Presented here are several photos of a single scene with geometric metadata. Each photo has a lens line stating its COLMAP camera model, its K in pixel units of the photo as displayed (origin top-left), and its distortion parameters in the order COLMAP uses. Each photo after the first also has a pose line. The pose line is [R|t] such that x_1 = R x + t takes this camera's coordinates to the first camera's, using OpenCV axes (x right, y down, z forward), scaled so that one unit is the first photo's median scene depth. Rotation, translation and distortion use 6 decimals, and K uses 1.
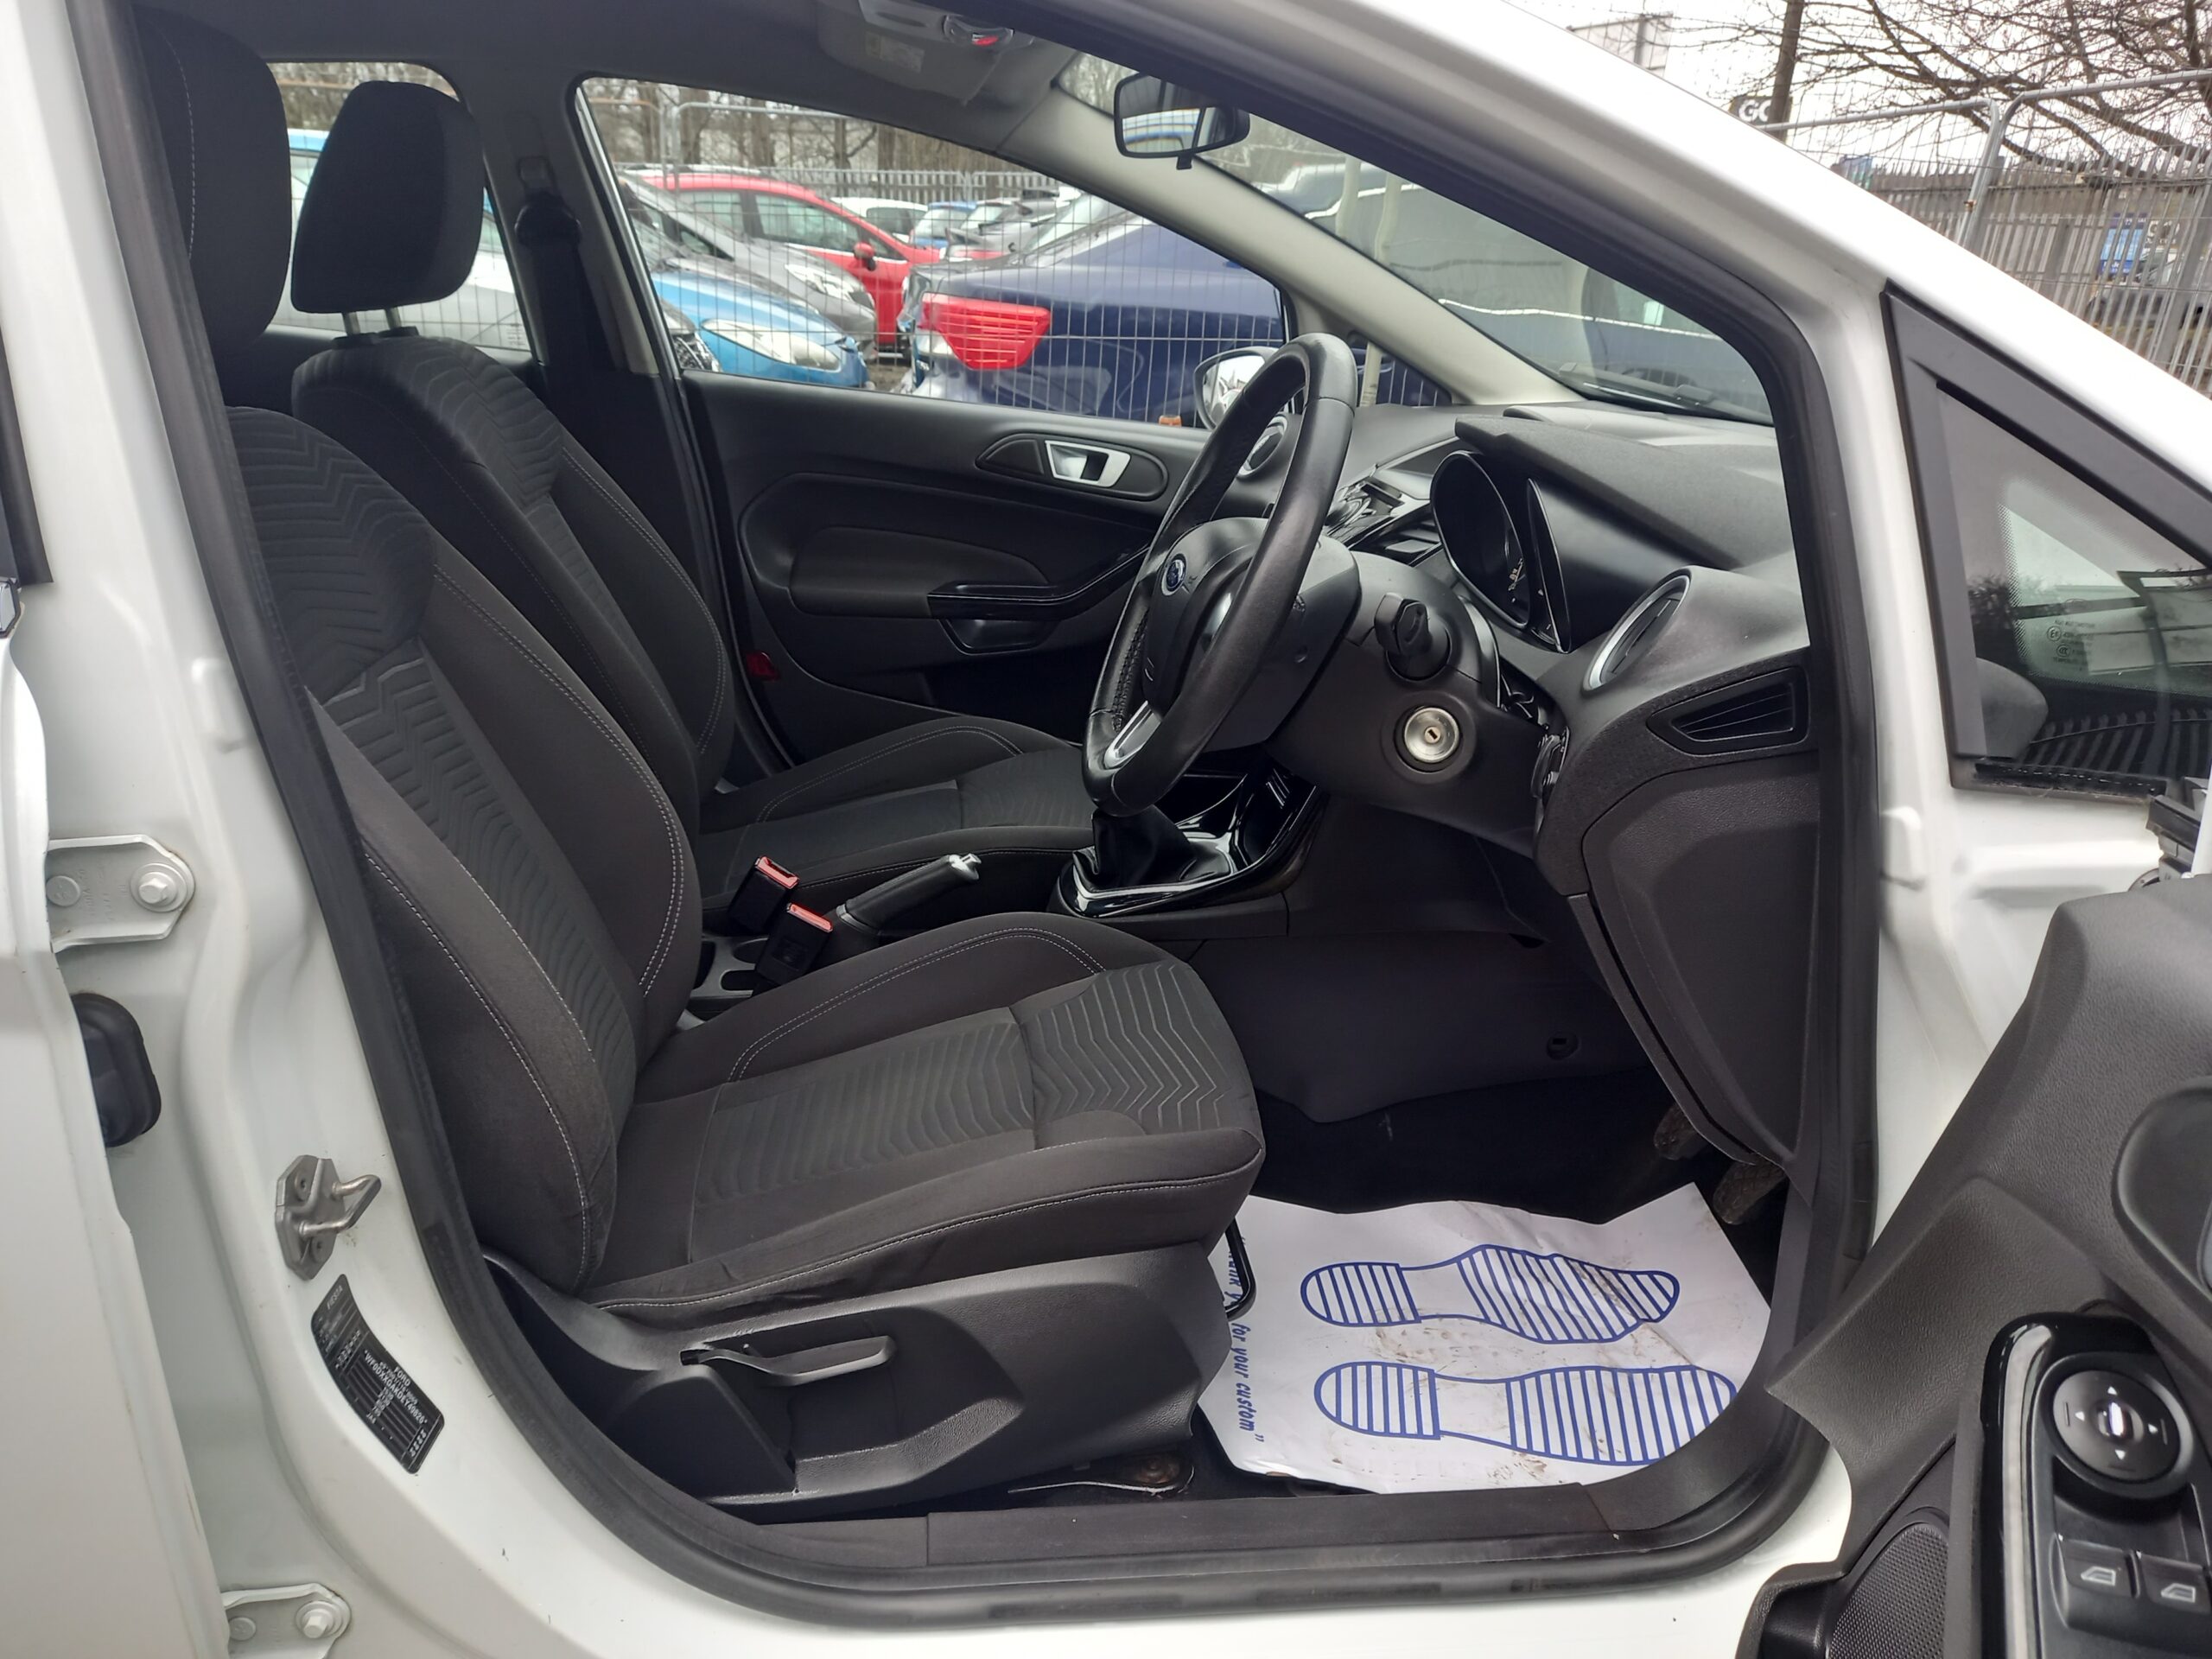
lens RADIAL K [[1684.9, 0, 1108.1], [0, 1684.9, 851.1], [0, 0, 1]] dist [0.026642, -0.004601]
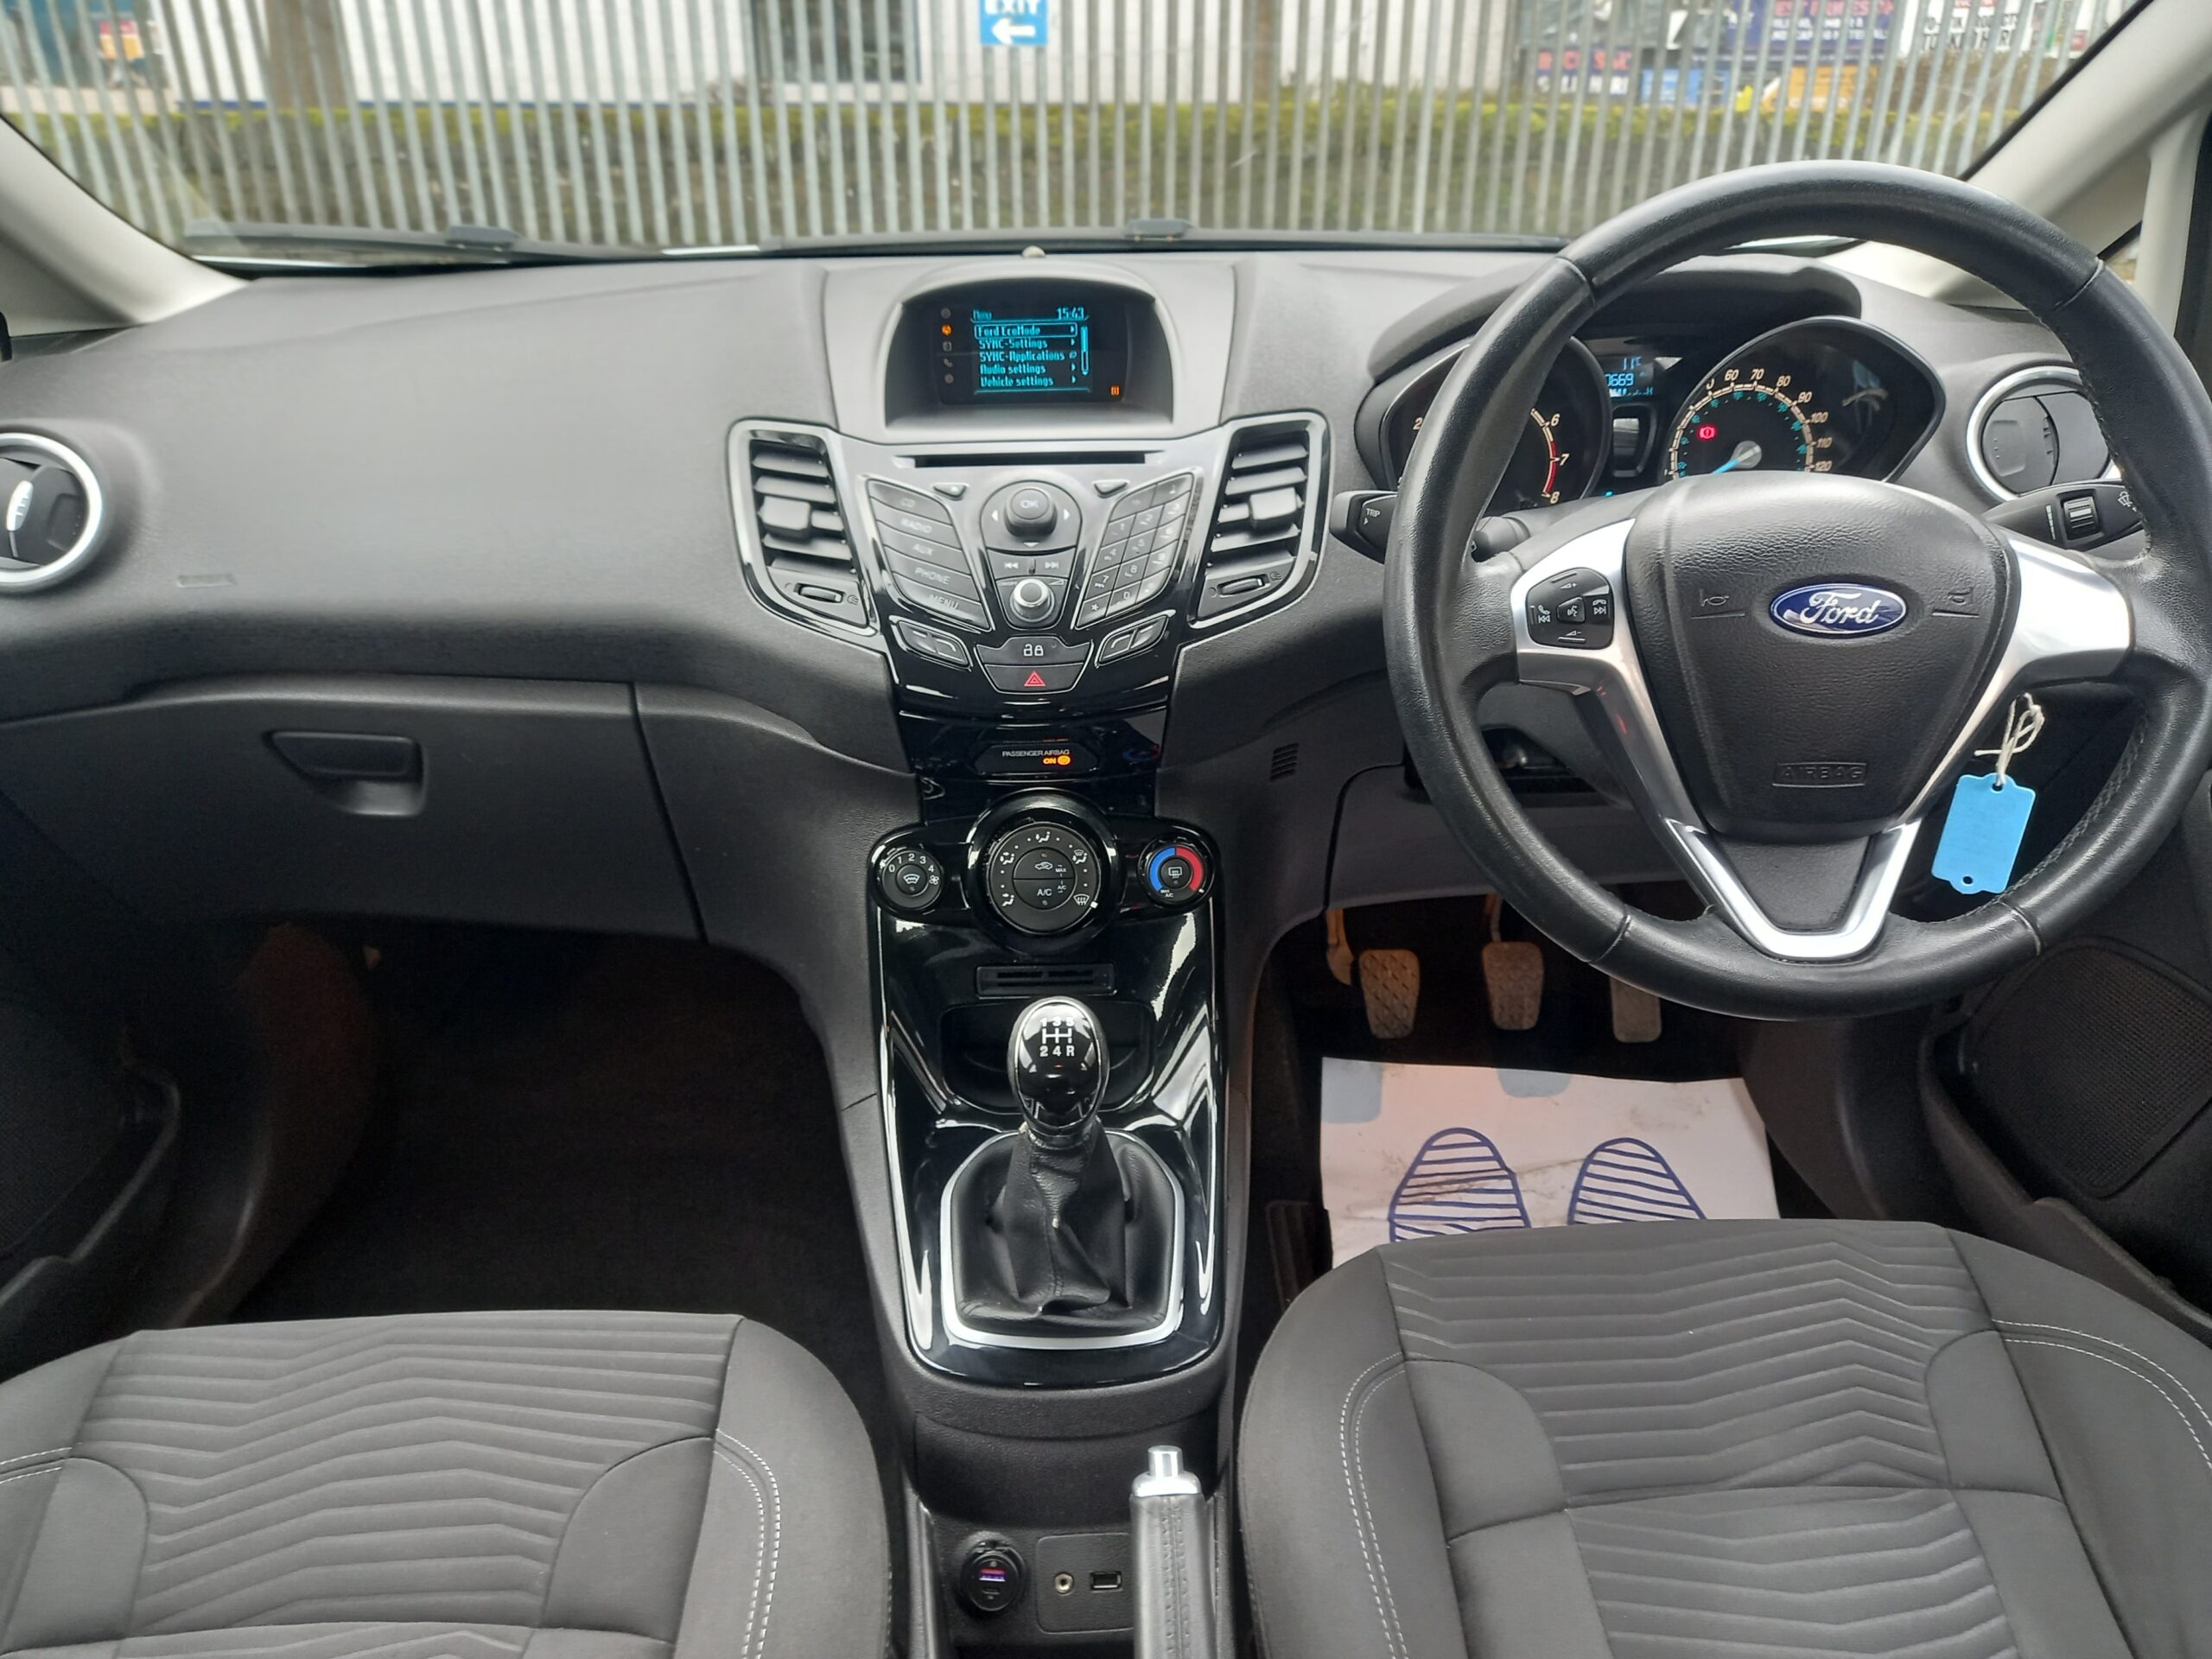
lens RADIAL K [[1614.6, 0, 1111.5], [0, 1614.6, 855.1], [0, 0, 1]] dist [0.057678, -0.069738]
pose [[0.085004, -0.484642, 0.870573, -0.390033], [0.363434, 0.828619, 0.425800, -0.324134], [-0.927734, 0.280201, 0.246571, 0.888533]]
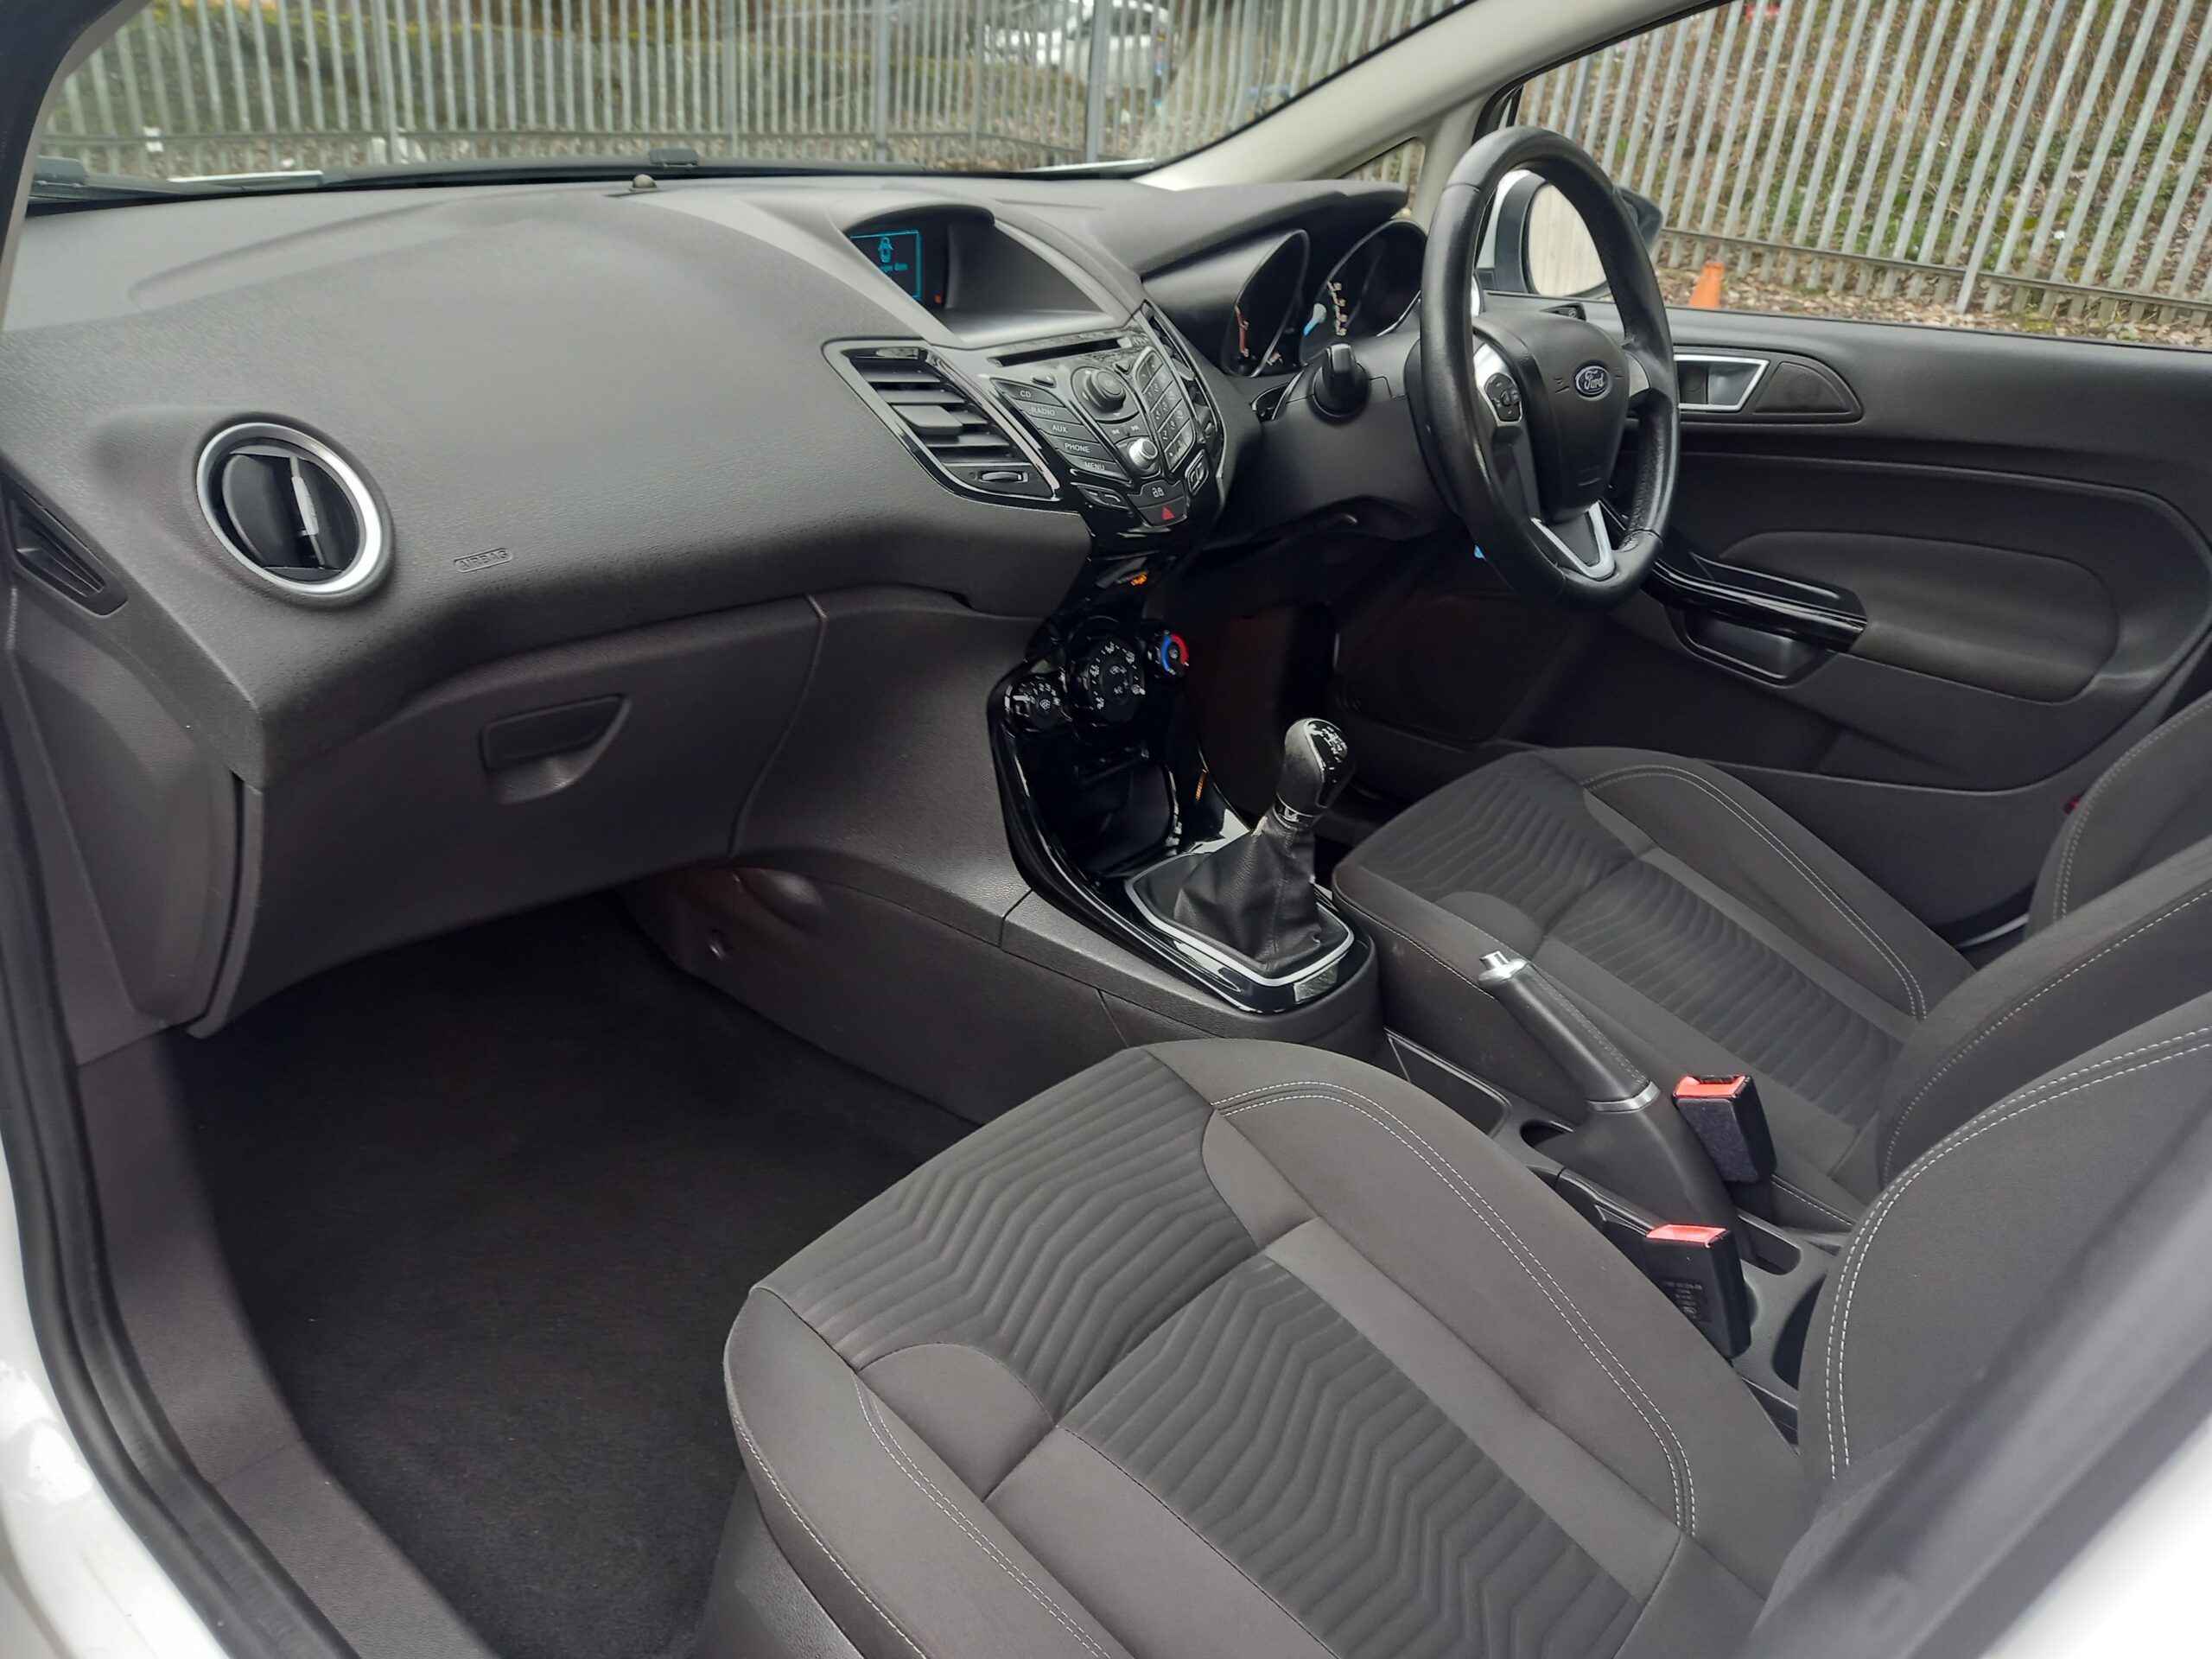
lens RADIAL K [[1603.1, 0, 1115.8], [0, 1603.1, 838.8], [0, 0, 1]] dist [0.062062, -0.055430]
pose [[-0.703151, -0.409616, 0.581200, -0.352119], [0.146059, 0.716754, 0.681858, -0.535213], [-0.695877, 0.564339, -0.444159, 1.435145]]
